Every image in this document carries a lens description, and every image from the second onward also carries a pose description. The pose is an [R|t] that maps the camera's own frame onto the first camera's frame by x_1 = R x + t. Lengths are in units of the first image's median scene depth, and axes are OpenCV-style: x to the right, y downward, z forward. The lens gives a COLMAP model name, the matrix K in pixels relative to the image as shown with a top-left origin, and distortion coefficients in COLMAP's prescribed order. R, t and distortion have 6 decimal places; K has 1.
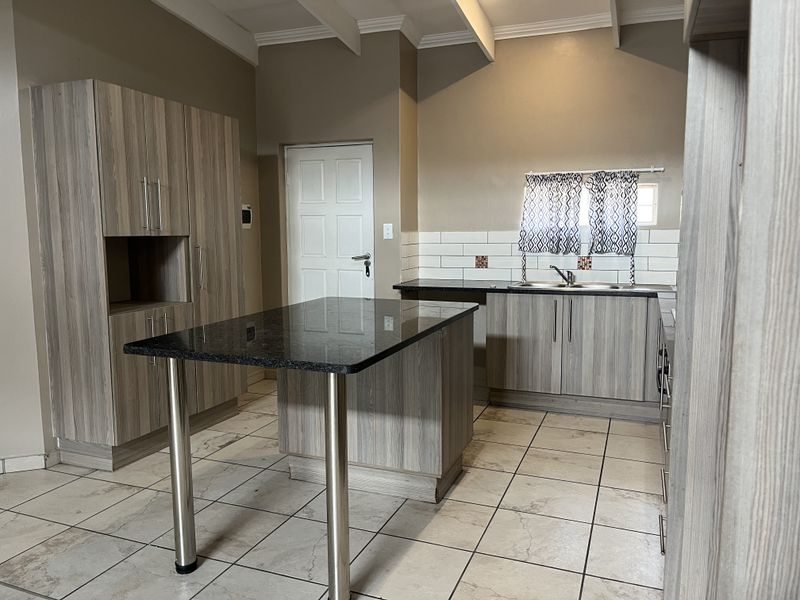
lens RADIAL K [[608.1, 0, 396.4], [0, 608.1, 294.3], [0, 0, 1]] dist [0.073154, -0.105823]
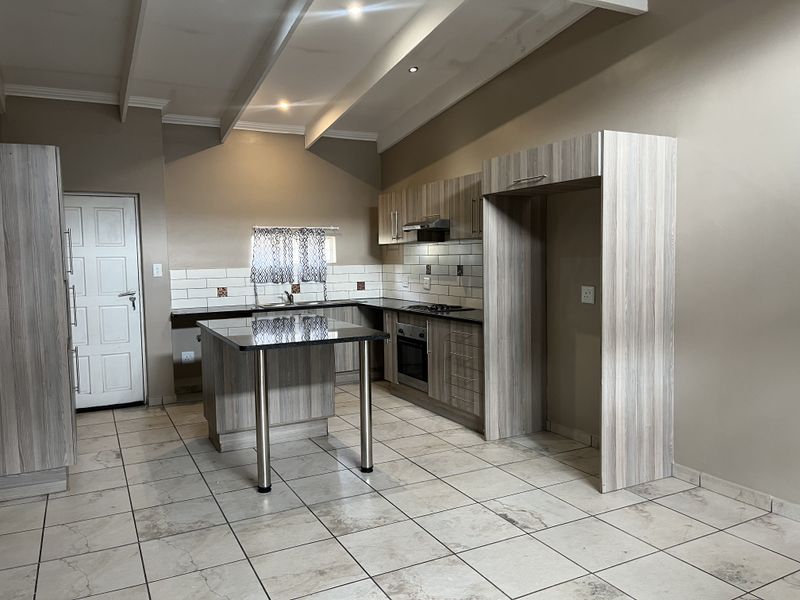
lens RADIAL K [[608.1, 0, 396.4], [0, 608.1, 294.3], [0, 0, 1]] dist [0.073154, -0.105823]
pose [[0.660475, -0.054225, 0.748888, -0.871881], [0.096255, 0.995274, -0.012826, 0.006001], [-0.744653, 0.080556, 0.662573, -0.210219]]
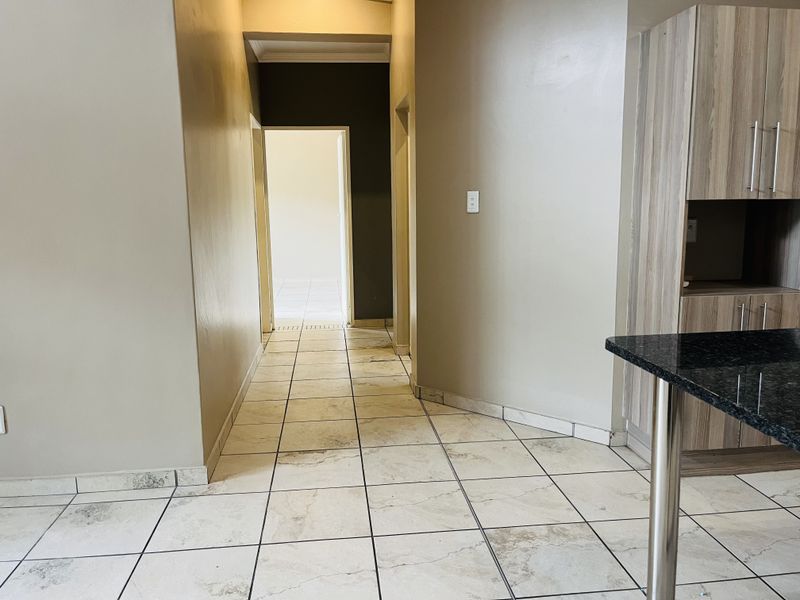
lens RADIAL K [[608.1, 0, 396.4], [0, 608.1, 294.3], [0, 0, 1]] dist [0.073154, -0.105823]
pose [[0.472658, 0.131997, -0.871304, 0.069196], [-0.084894, 0.990940, 0.104068, -0.020311], [0.877147, 0.024780, 0.479581, 0.251310]]
